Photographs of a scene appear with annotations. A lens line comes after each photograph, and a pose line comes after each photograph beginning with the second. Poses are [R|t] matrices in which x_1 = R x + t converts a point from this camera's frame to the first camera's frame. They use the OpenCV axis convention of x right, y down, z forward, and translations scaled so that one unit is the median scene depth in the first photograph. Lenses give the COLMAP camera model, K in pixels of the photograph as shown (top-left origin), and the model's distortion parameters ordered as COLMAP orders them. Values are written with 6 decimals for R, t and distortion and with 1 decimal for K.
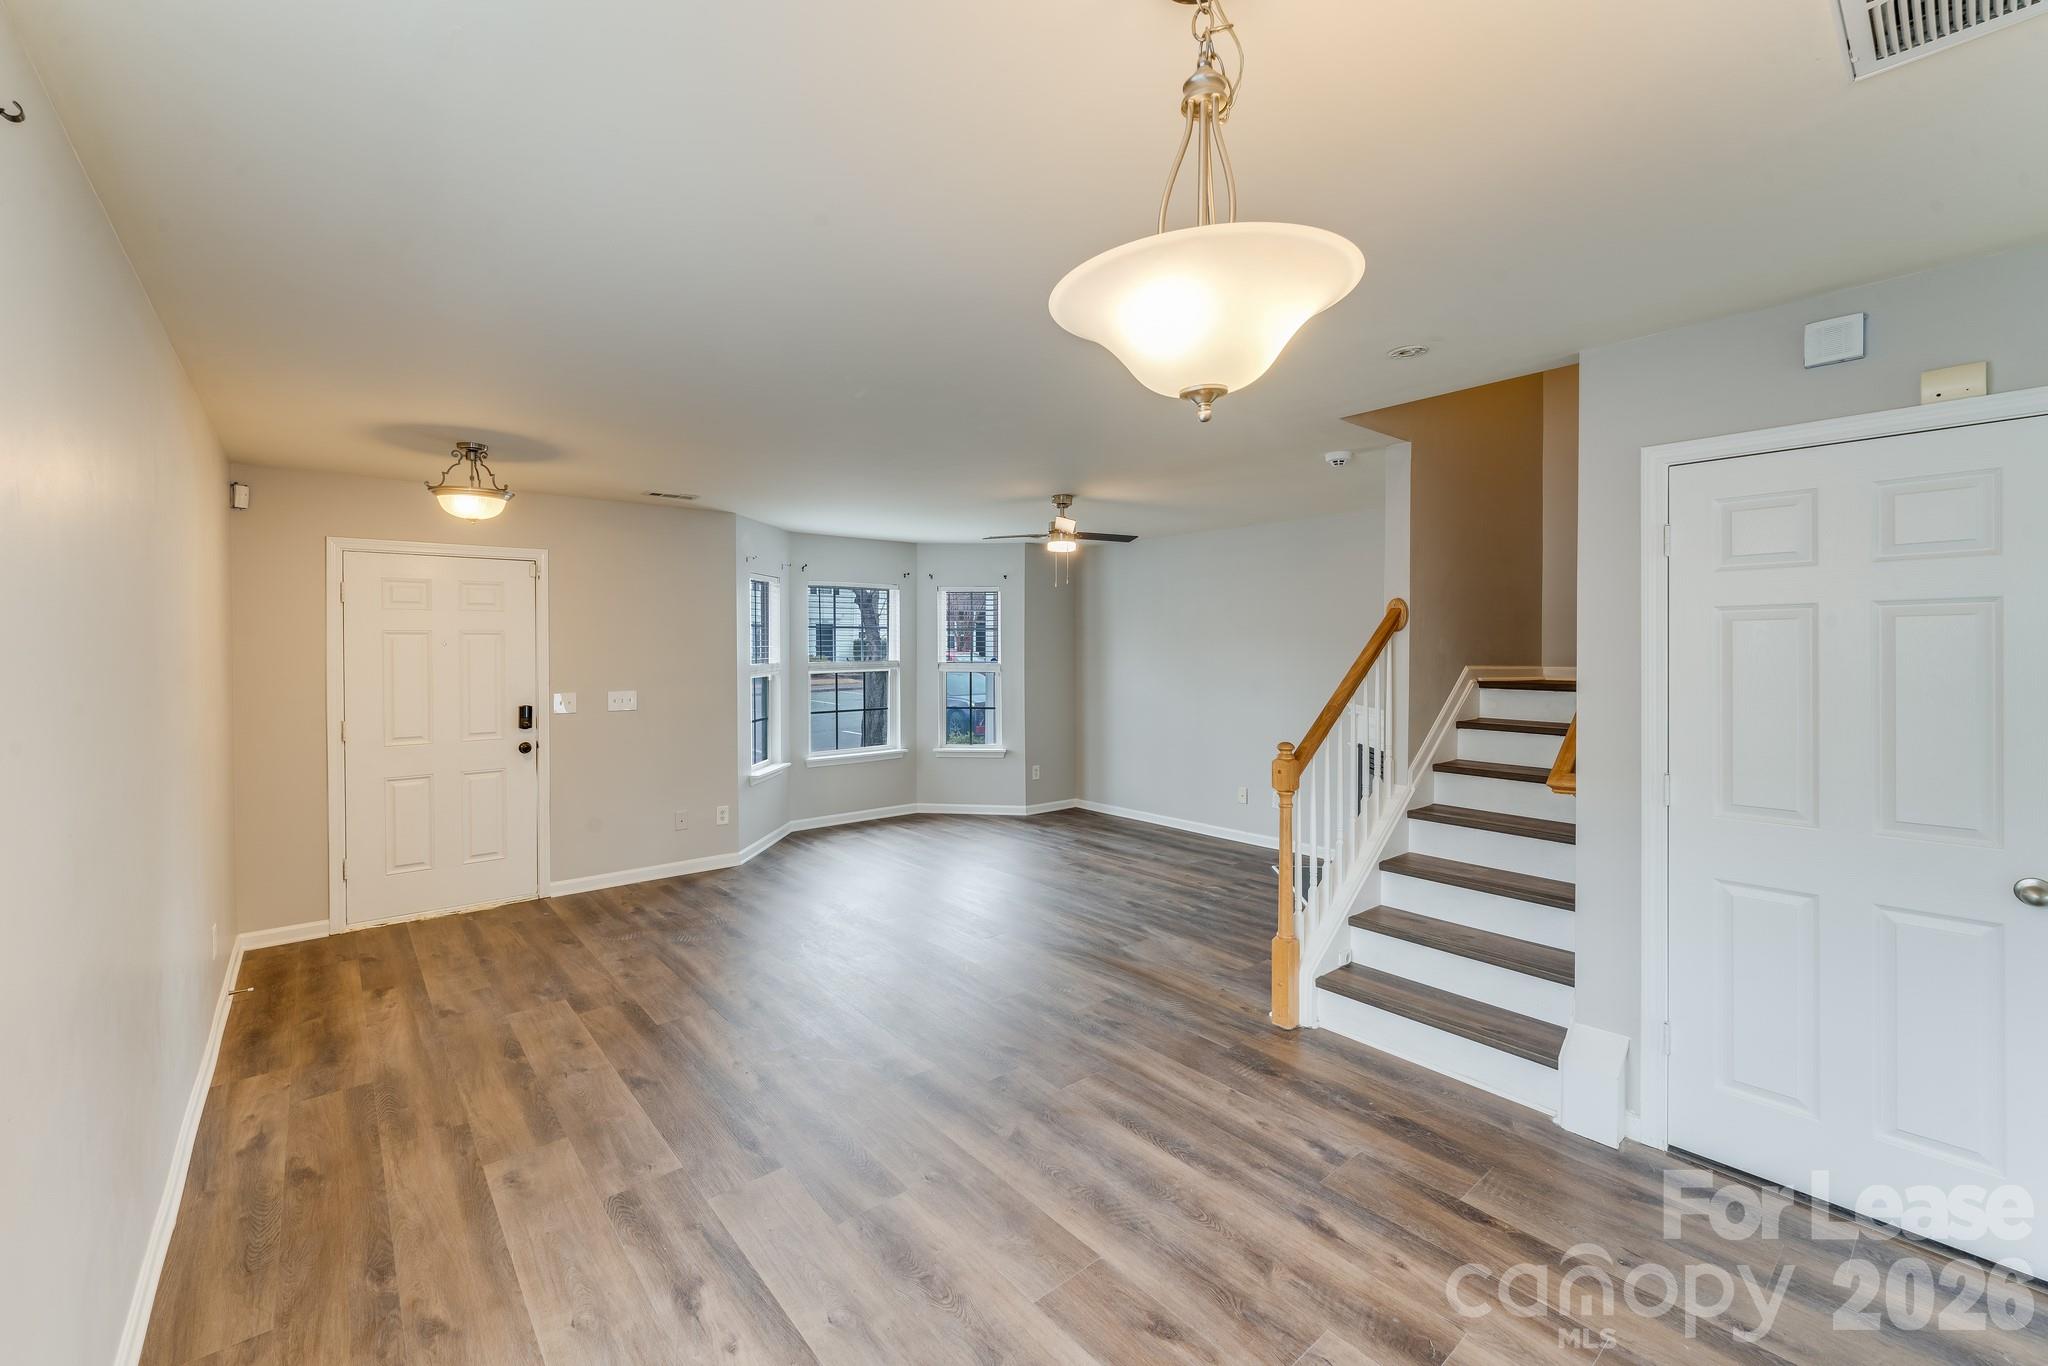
lens RADIAL K [[838.2, 0, 1015.0], [0, 838.2, 653.5], [0, 0, 1]] dist [-0.001179, -0.000660]
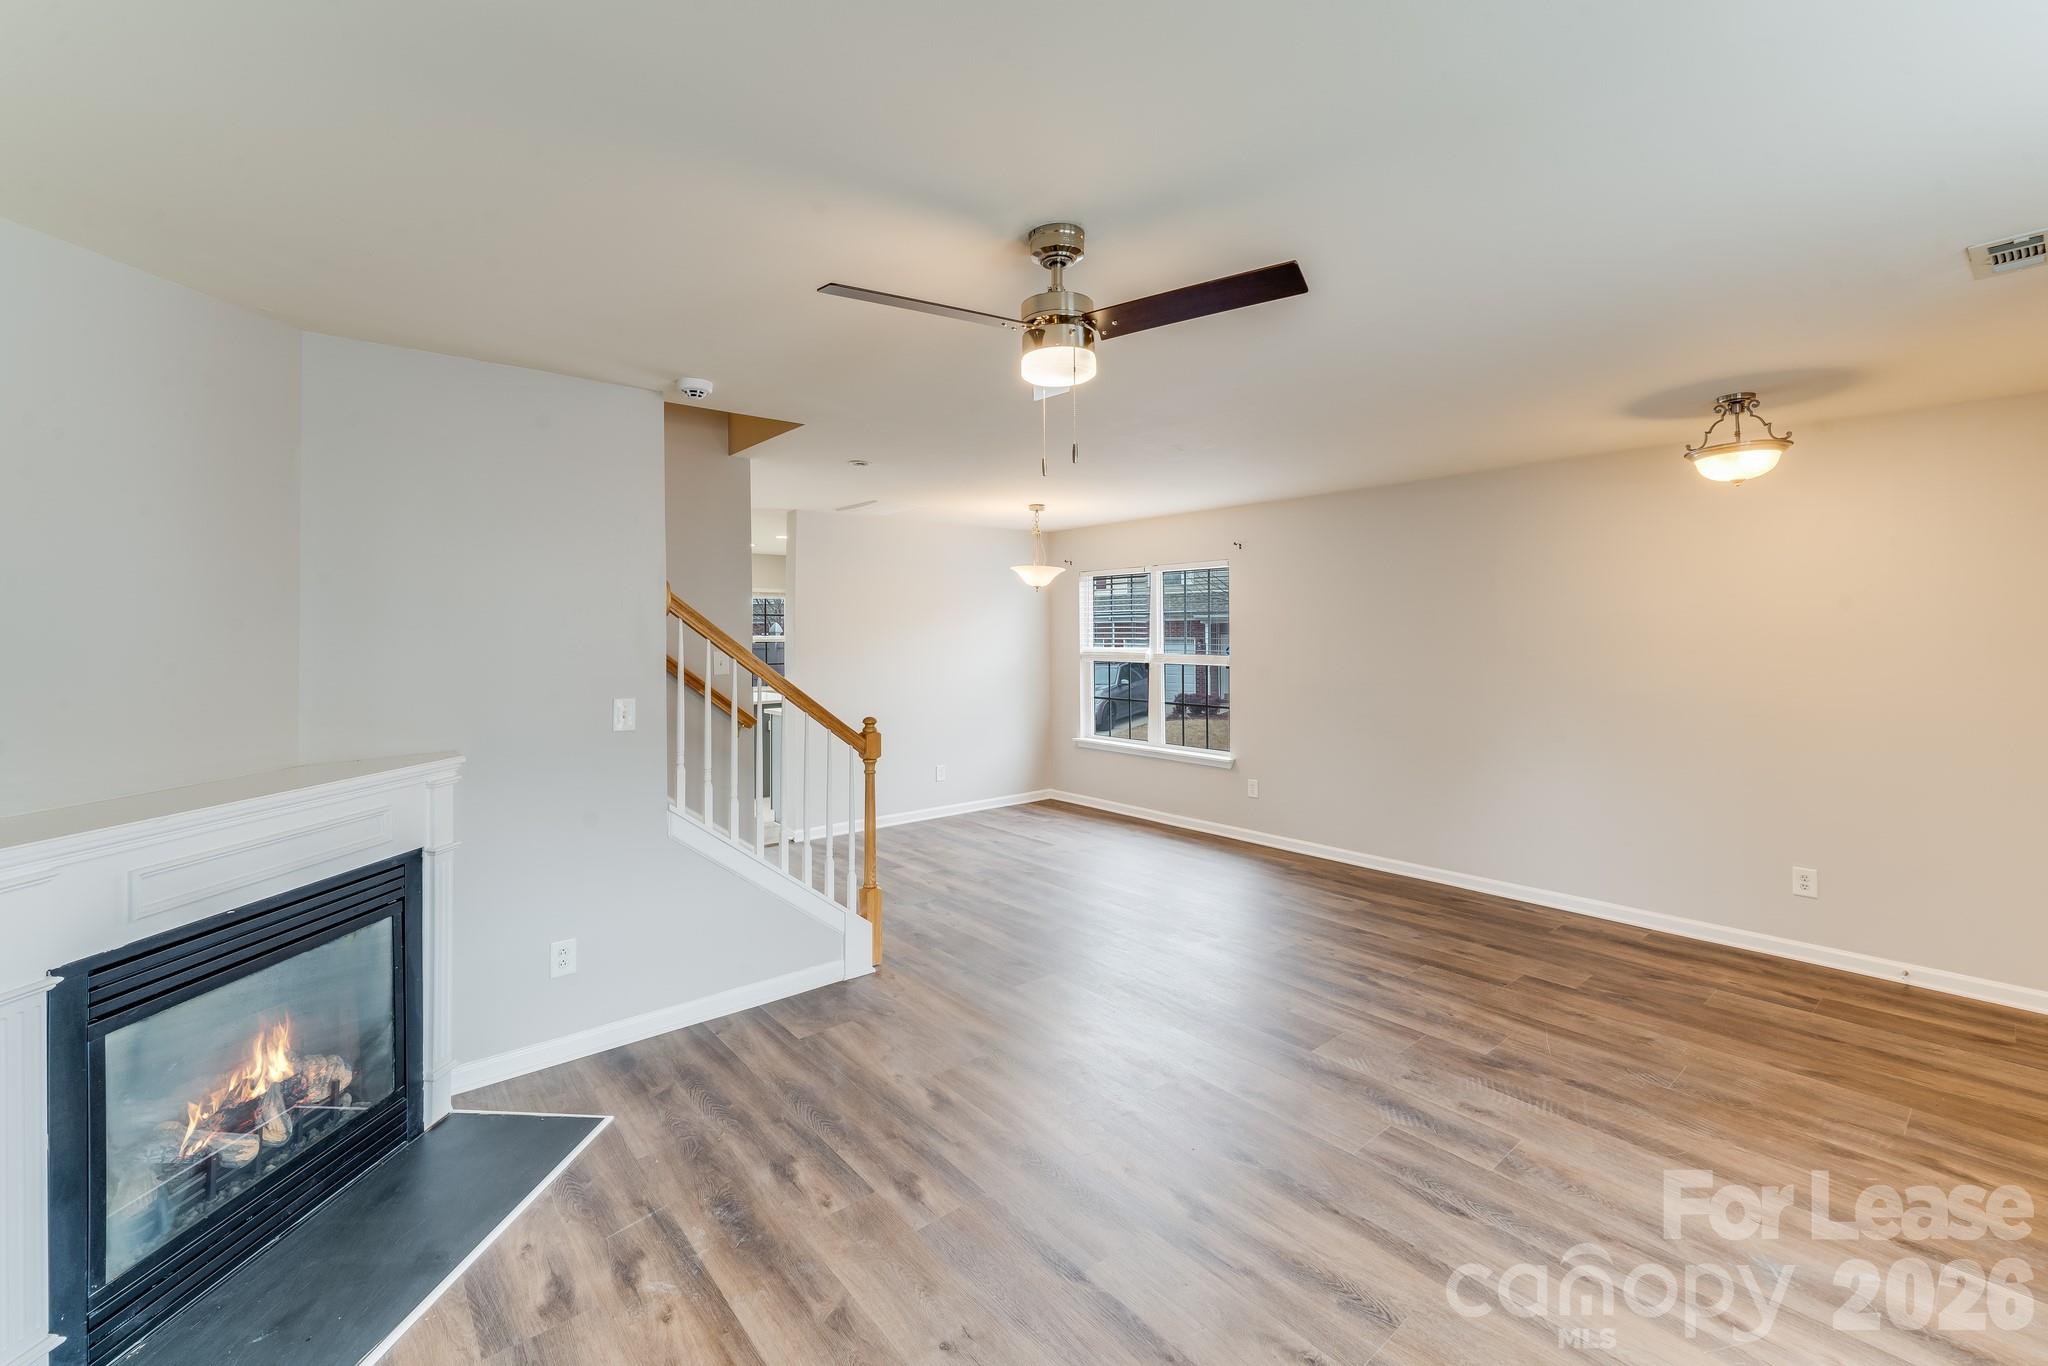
lens RADIAL K [[845.9, 0, 1019.6], [0, 845.9, 626.1], [0, 0, 1]] dist [-0.002551, -0.000757]
pose [[-0.999937, 0.011115, -0.001526, 0.087124], [0.011116, 0.999938, -0.000879, -0.012158], [0.001516, -0.000896, -0.999998, 1.627689]]
